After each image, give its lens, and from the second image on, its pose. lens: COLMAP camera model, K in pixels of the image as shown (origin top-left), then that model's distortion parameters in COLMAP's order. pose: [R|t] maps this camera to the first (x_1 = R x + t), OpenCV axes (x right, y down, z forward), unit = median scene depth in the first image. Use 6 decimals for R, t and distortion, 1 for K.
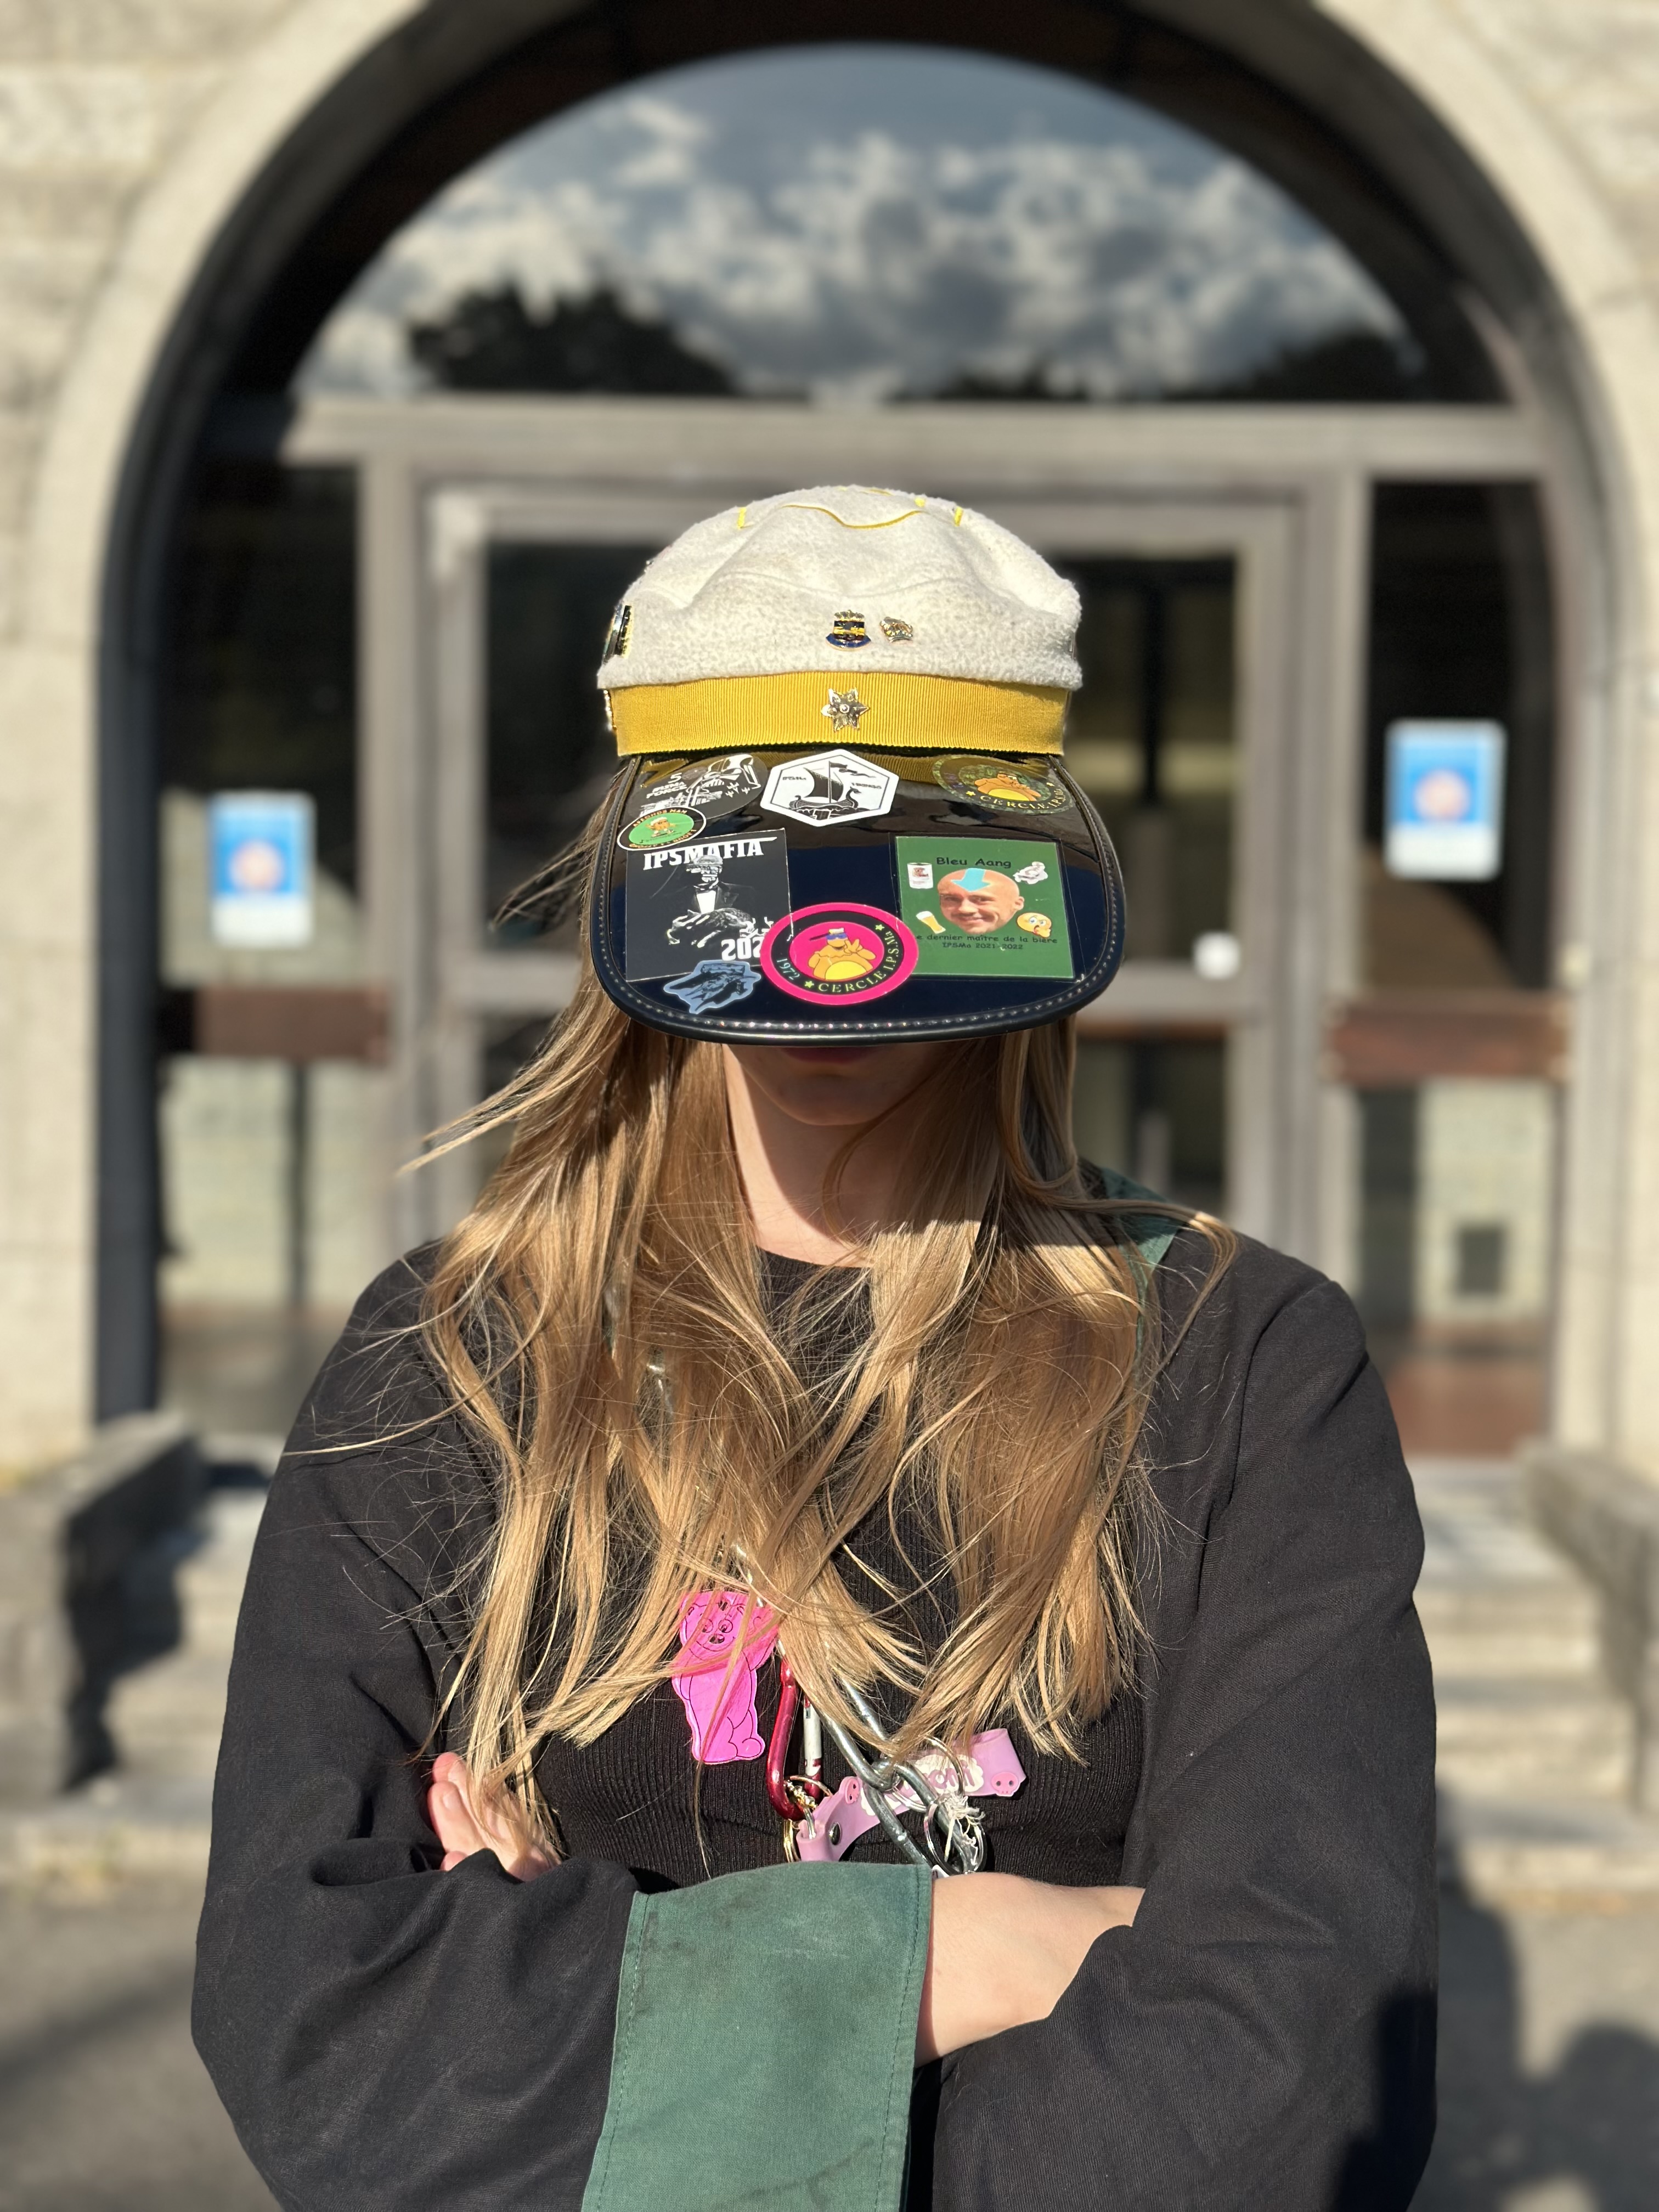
lens RADIAL K [[3125.2, 0, 823.0], [0, 3125.2, 1116.3], [0, 0, 1]] dist [0.110766, 0.000000]
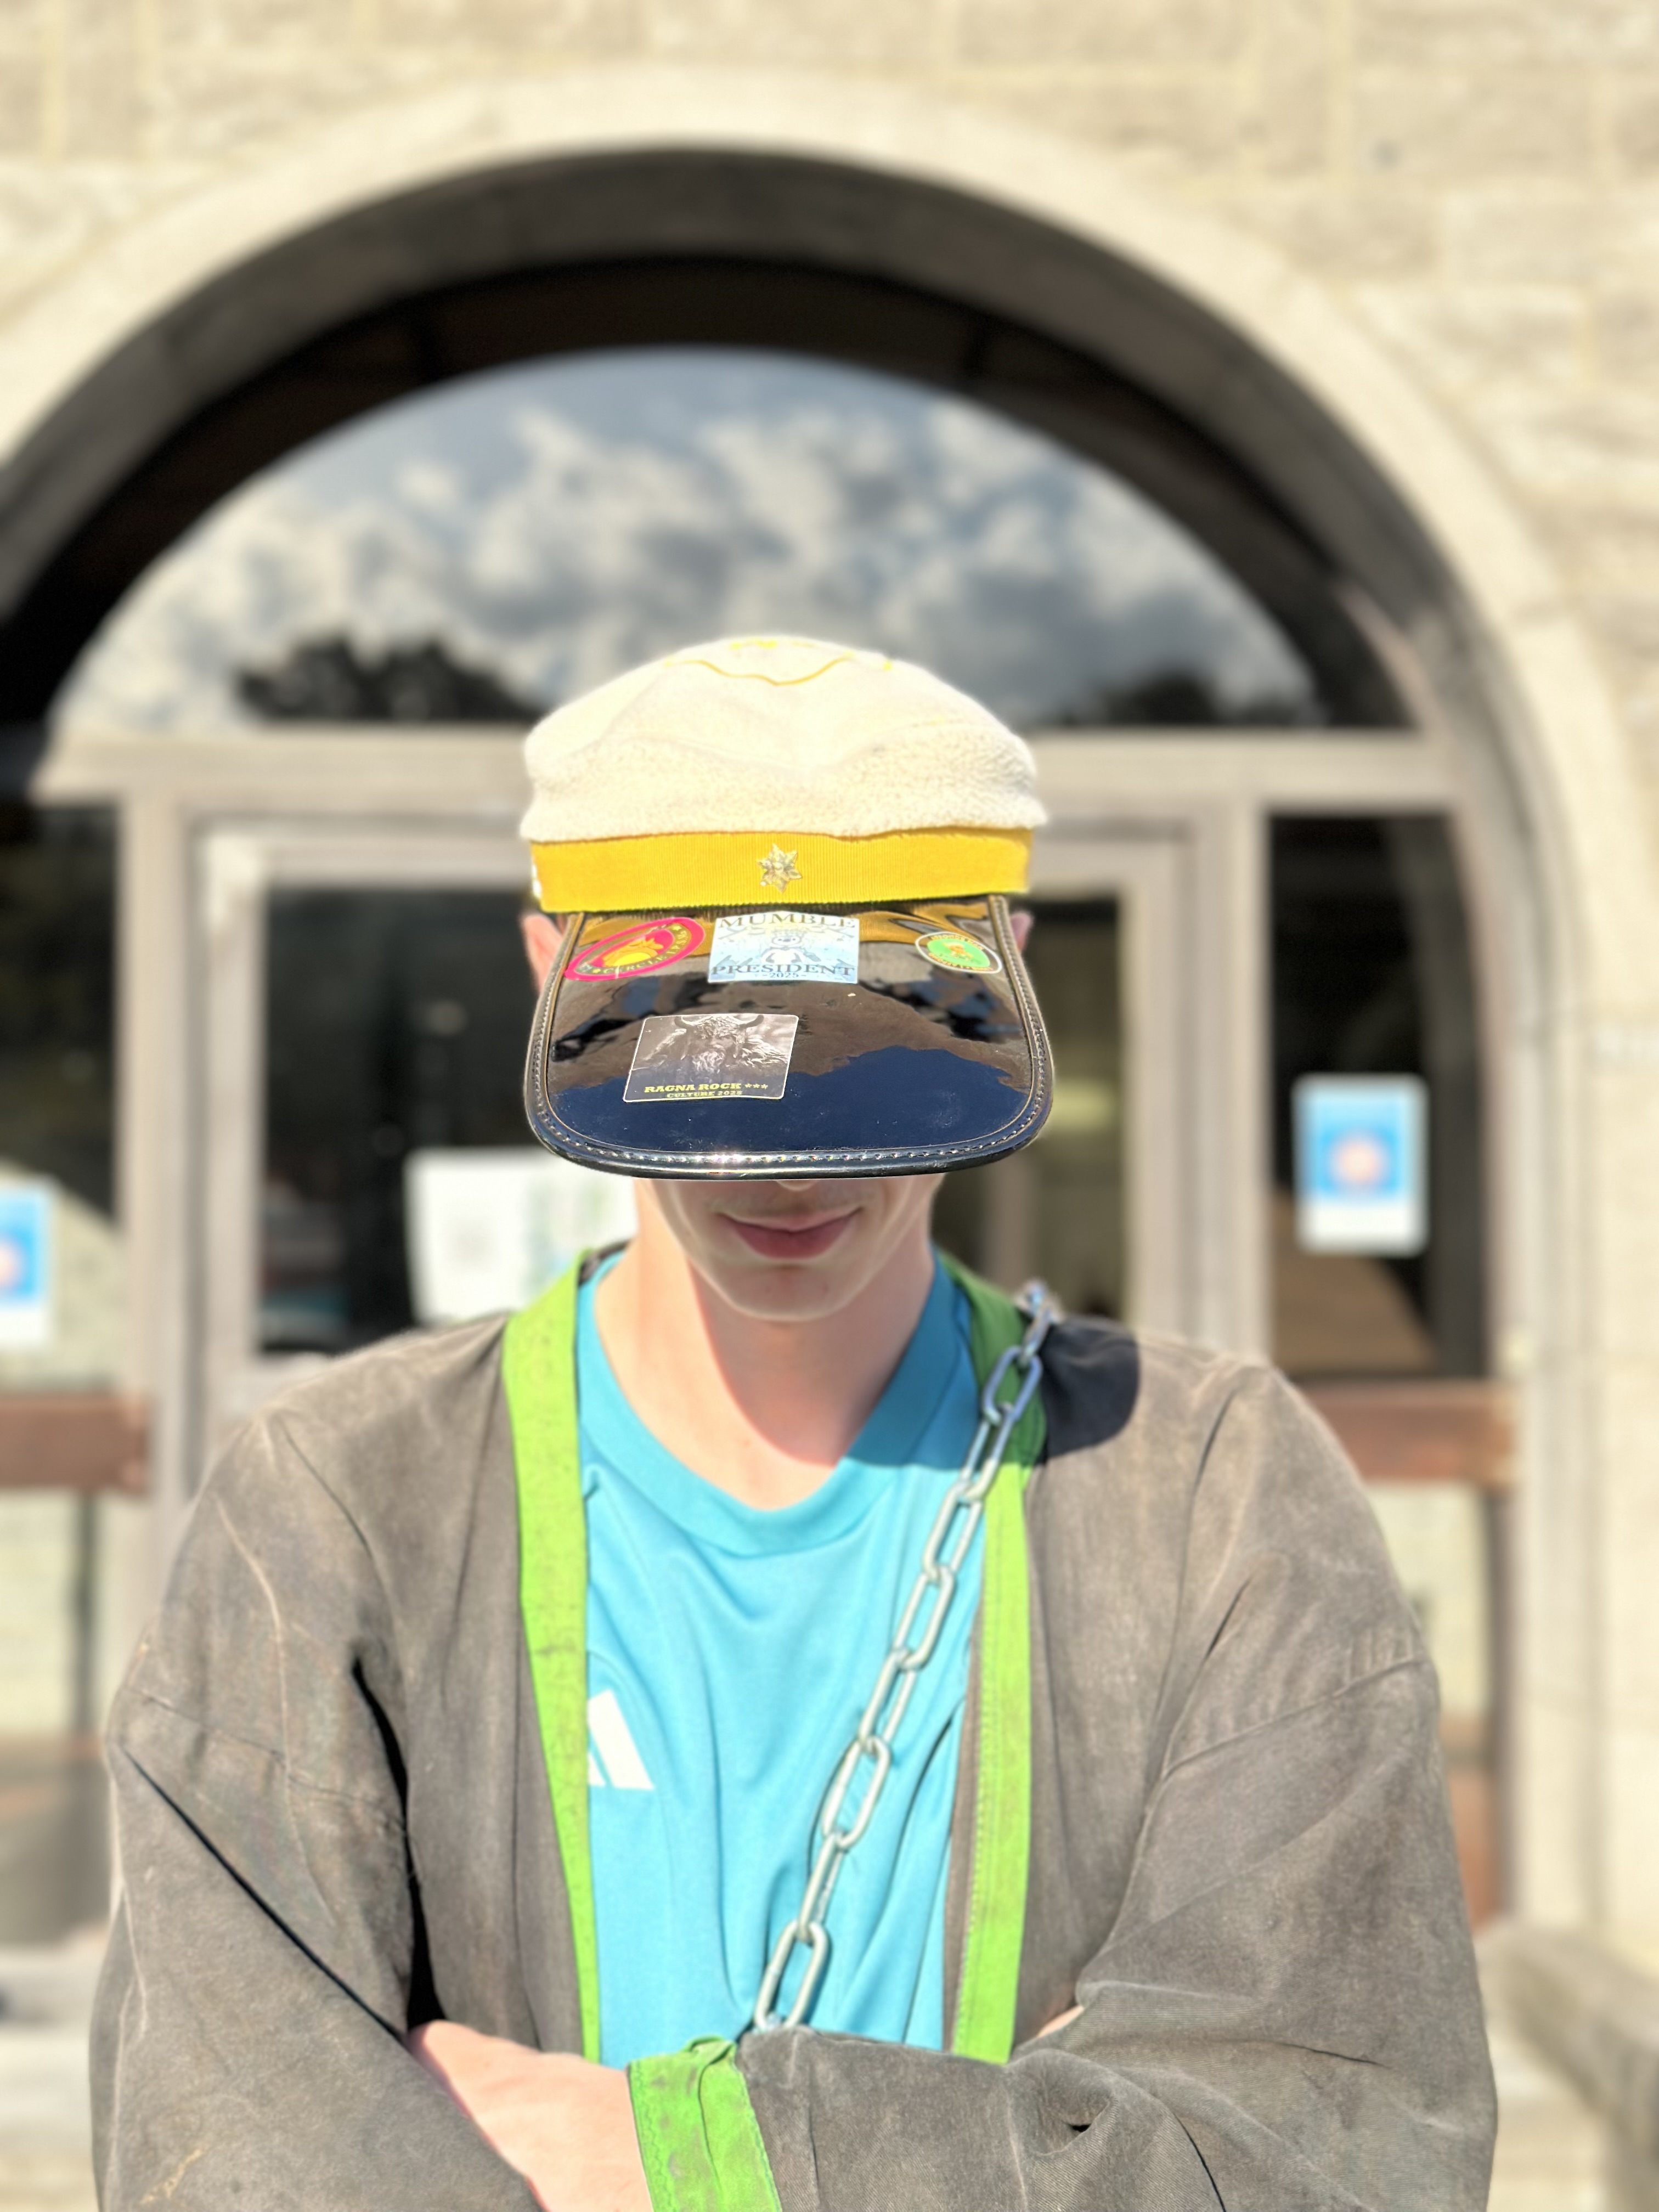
lens RADIAL K [[3125.2, 0, 831.9], [0, 3125.2, 1096.0], [0, 0, 1]] dist [0.110766, 0.000000]
pose [[0.998193, -0.014043, 0.058420, -0.002051], [0.020356, 0.993843, -0.108916, -0.027366], [-0.056531, 0.109908, 0.992333, 0.132936]]
